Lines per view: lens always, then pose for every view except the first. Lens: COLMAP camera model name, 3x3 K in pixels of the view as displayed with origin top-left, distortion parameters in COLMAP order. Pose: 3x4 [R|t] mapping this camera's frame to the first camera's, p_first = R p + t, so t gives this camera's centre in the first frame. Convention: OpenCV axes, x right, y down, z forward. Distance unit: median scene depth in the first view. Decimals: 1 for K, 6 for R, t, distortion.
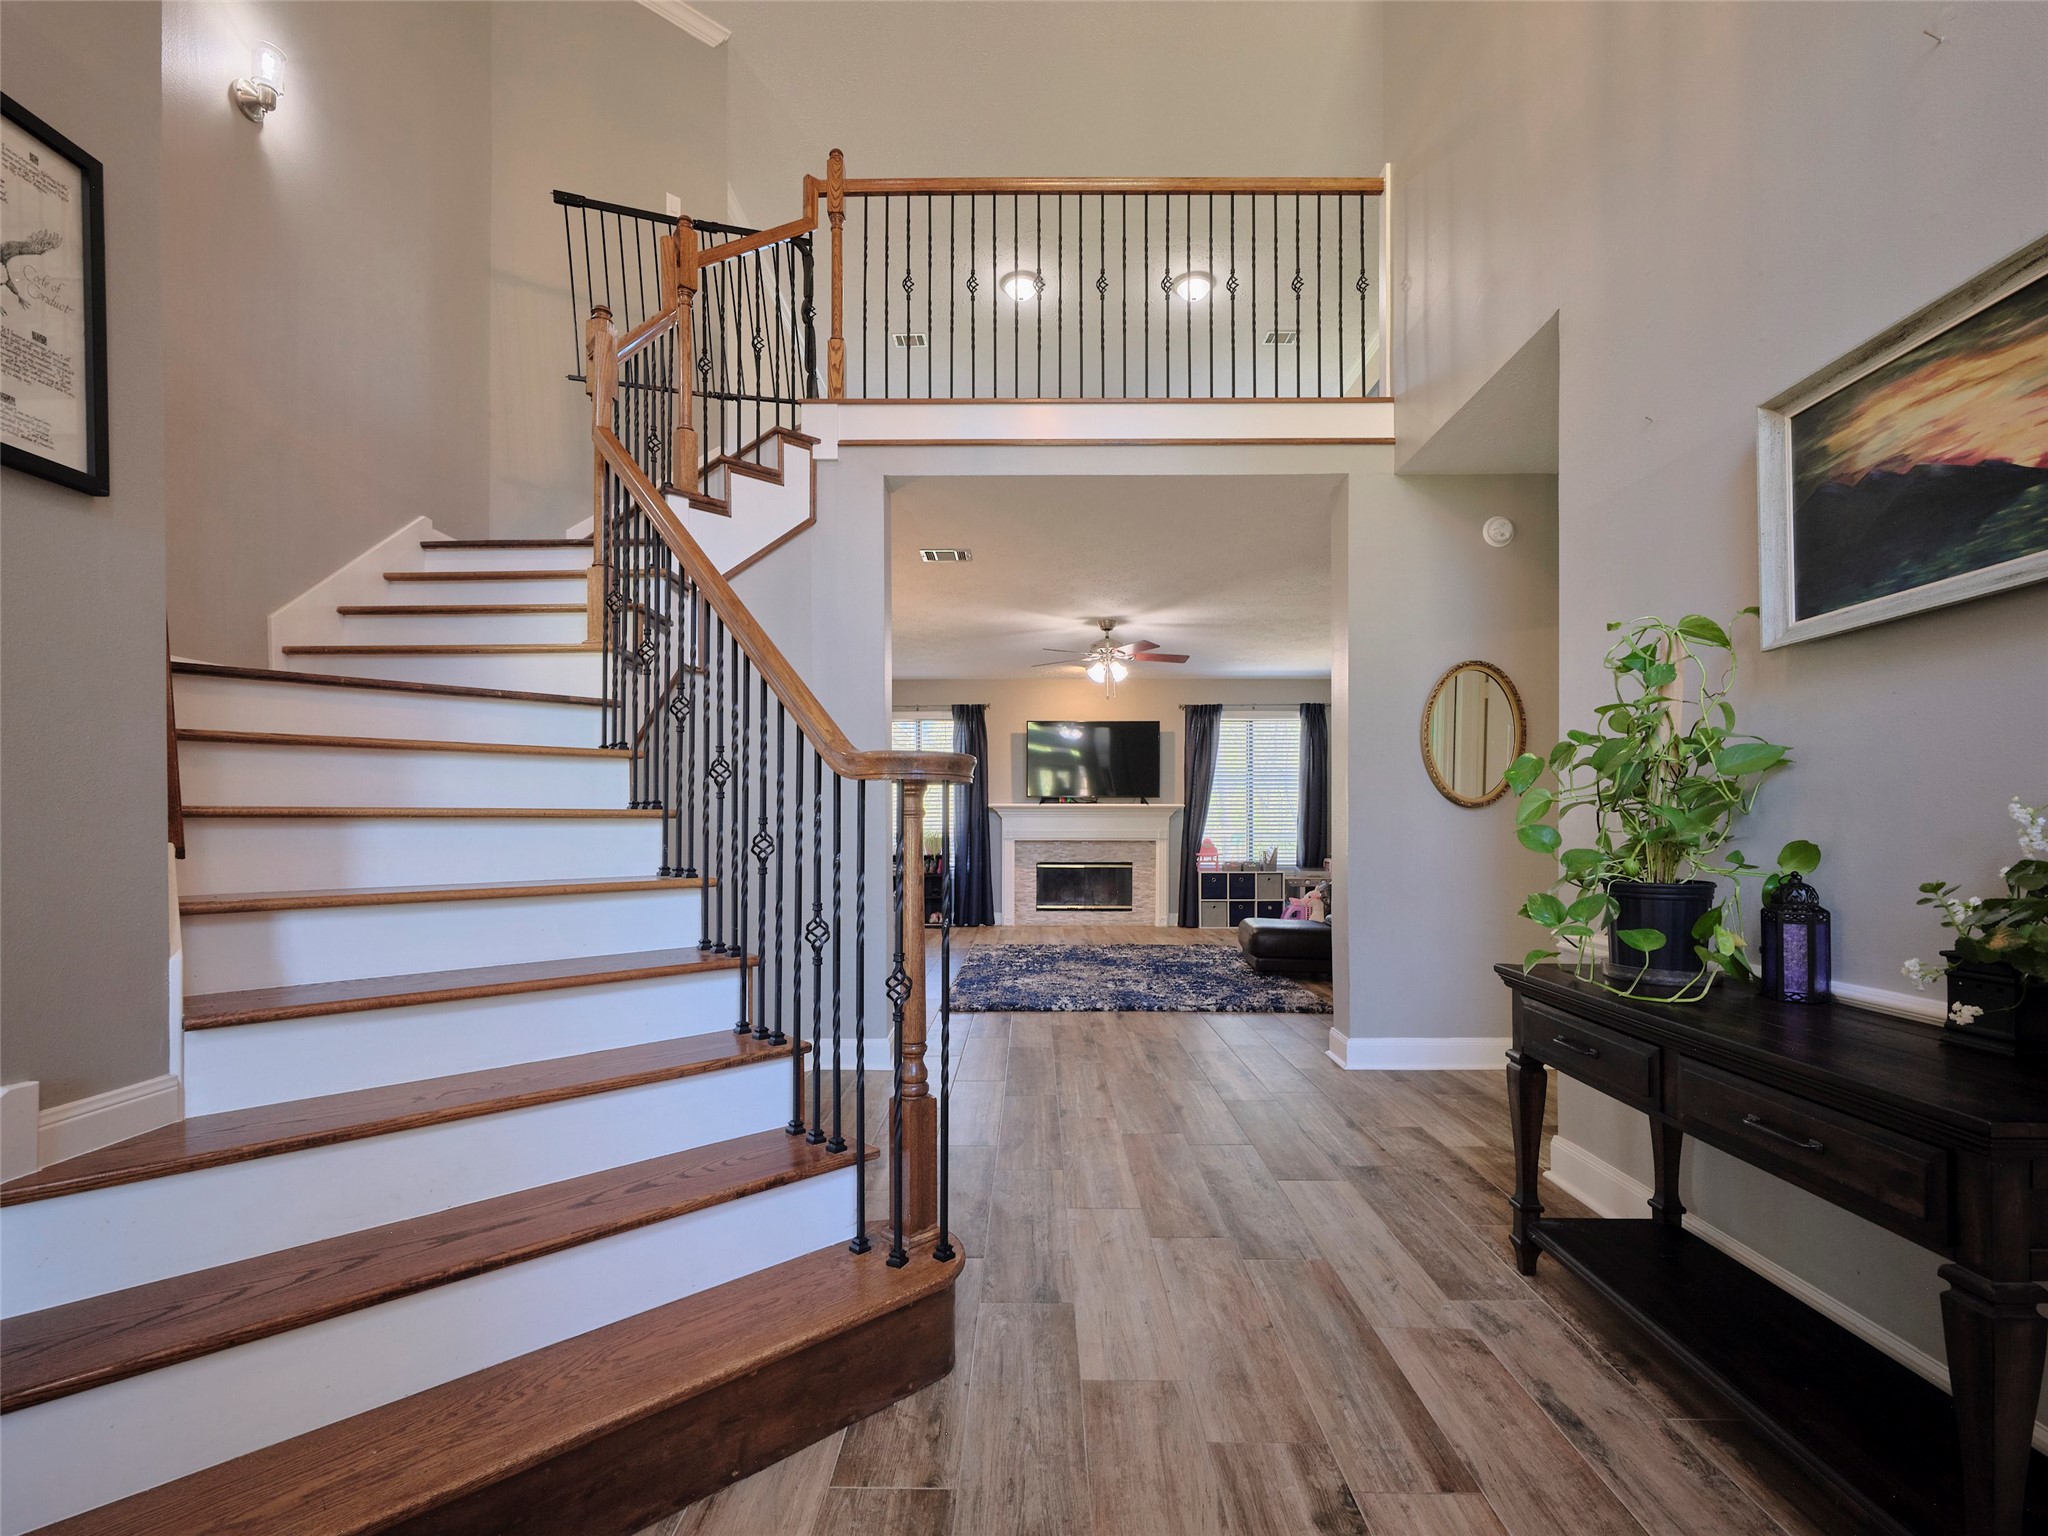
lens RADIAL K [[959.0, 0, 1028.4], [0, 959.0, 807.3], [0, 0, 1]] dist [-0.001918, -0.000602]
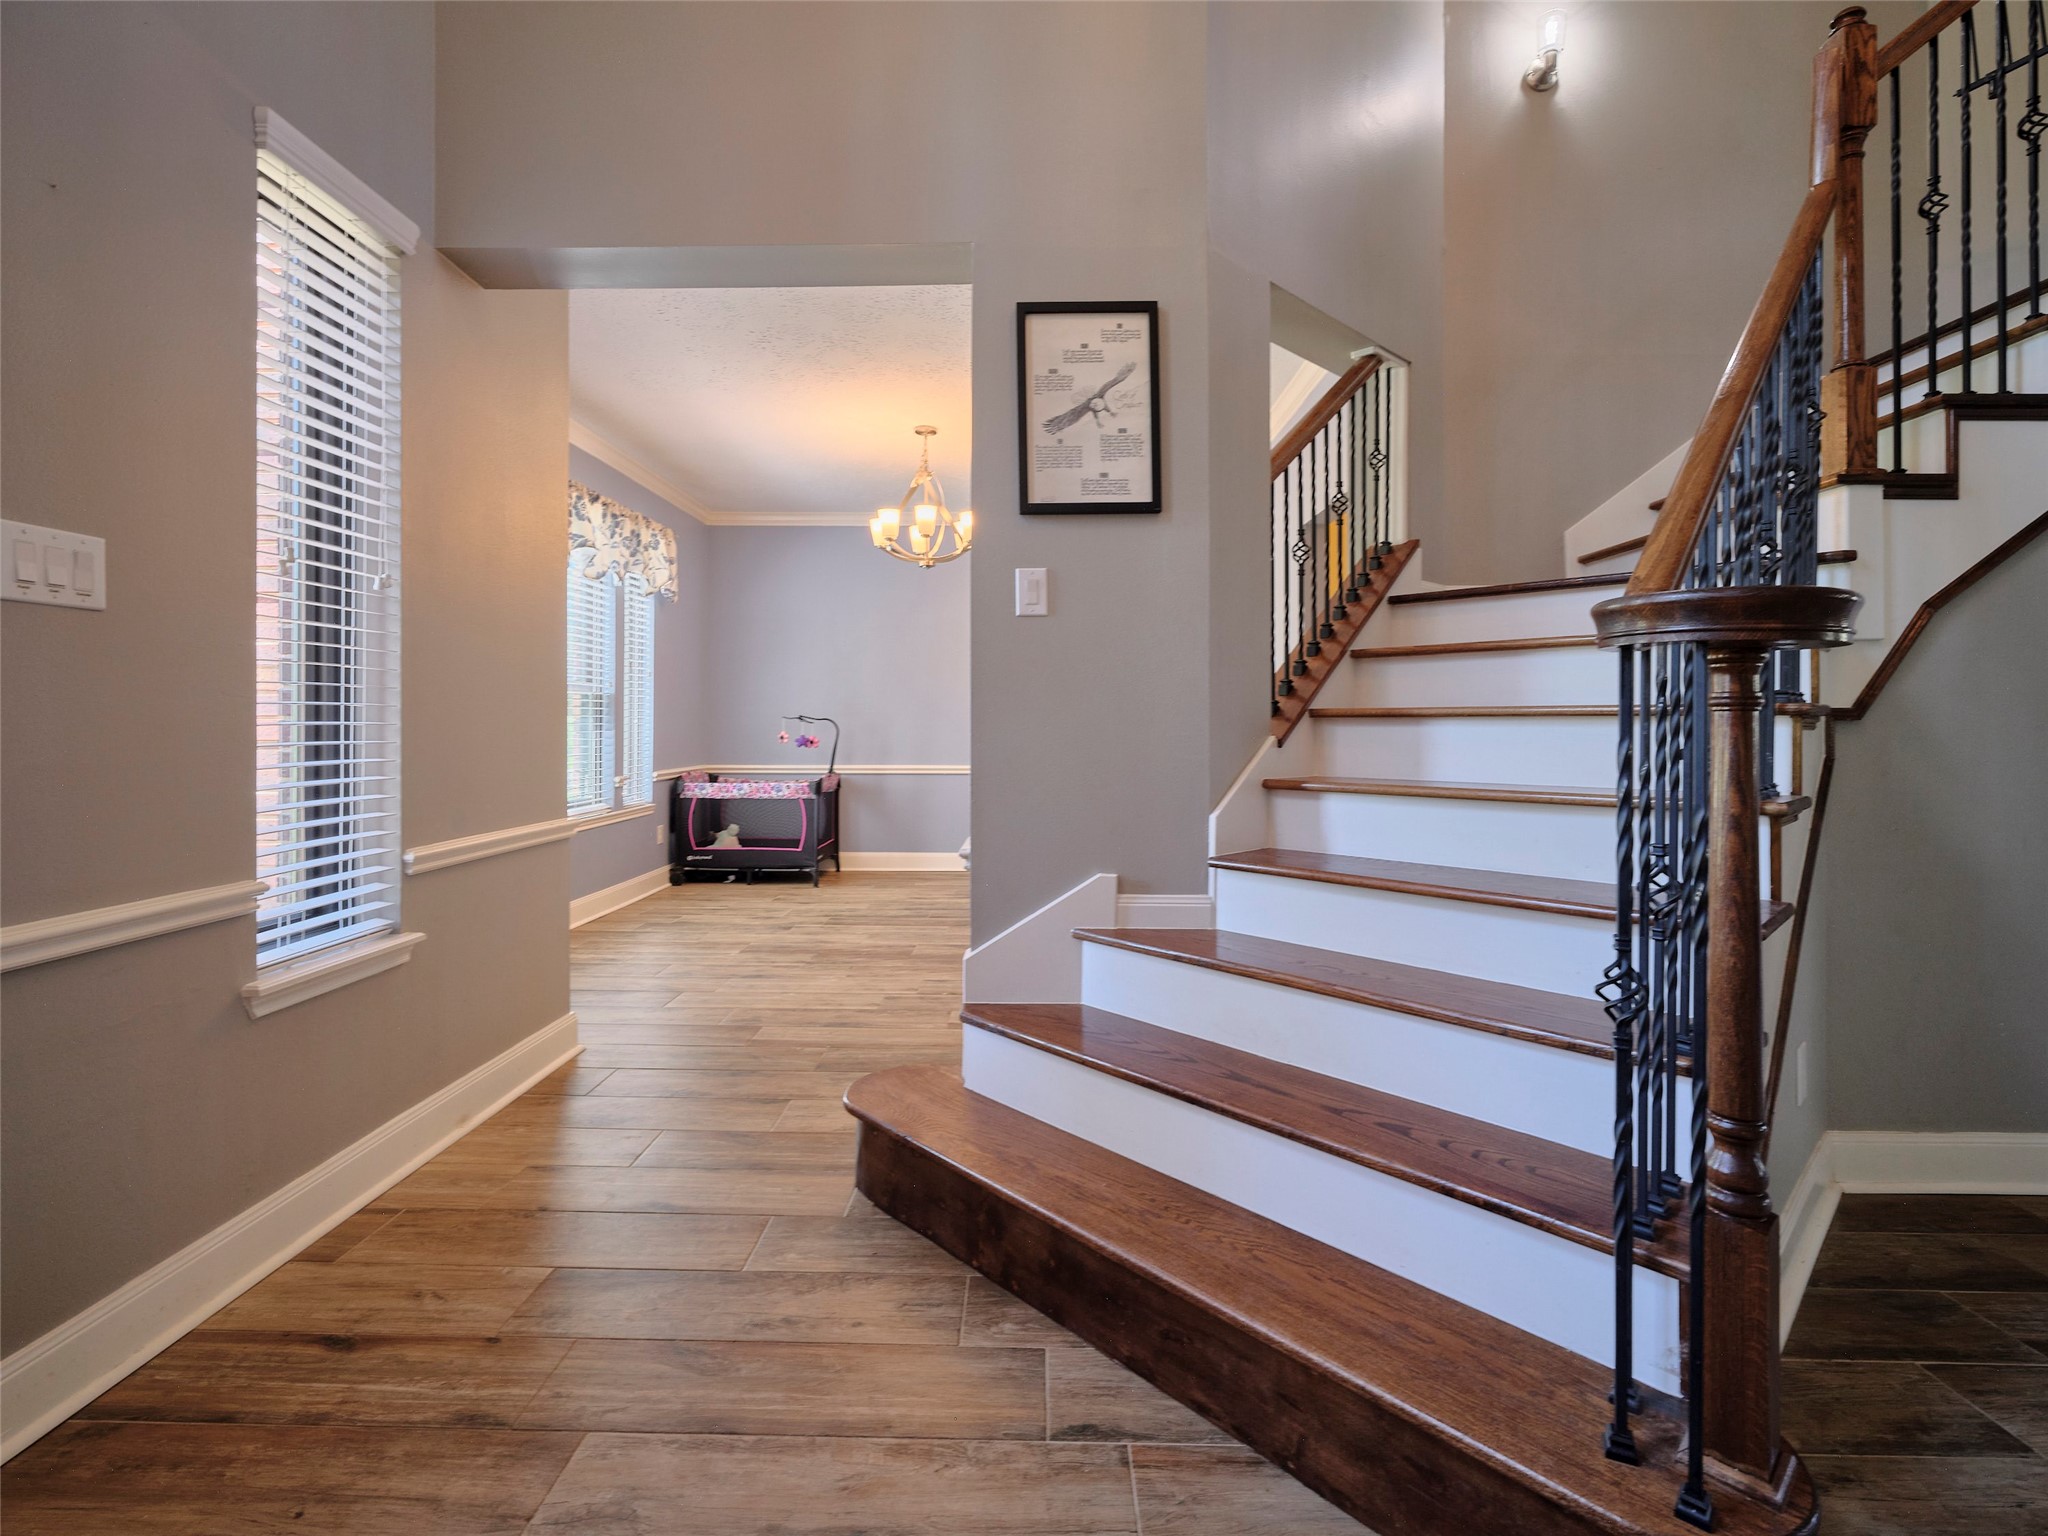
lens RADIAL K [[930.8, 0, 1019.1], [0, 930.8, 724.1], [0, 0, 1]] dist [0.001012, 0.000214]
pose [[-0.013233, 0.001608, -0.999911, 0.528916], [0.019242, 0.999814, 0.001353, 0.011252], [0.999727, -0.019223, -0.013261, 0.747994]]
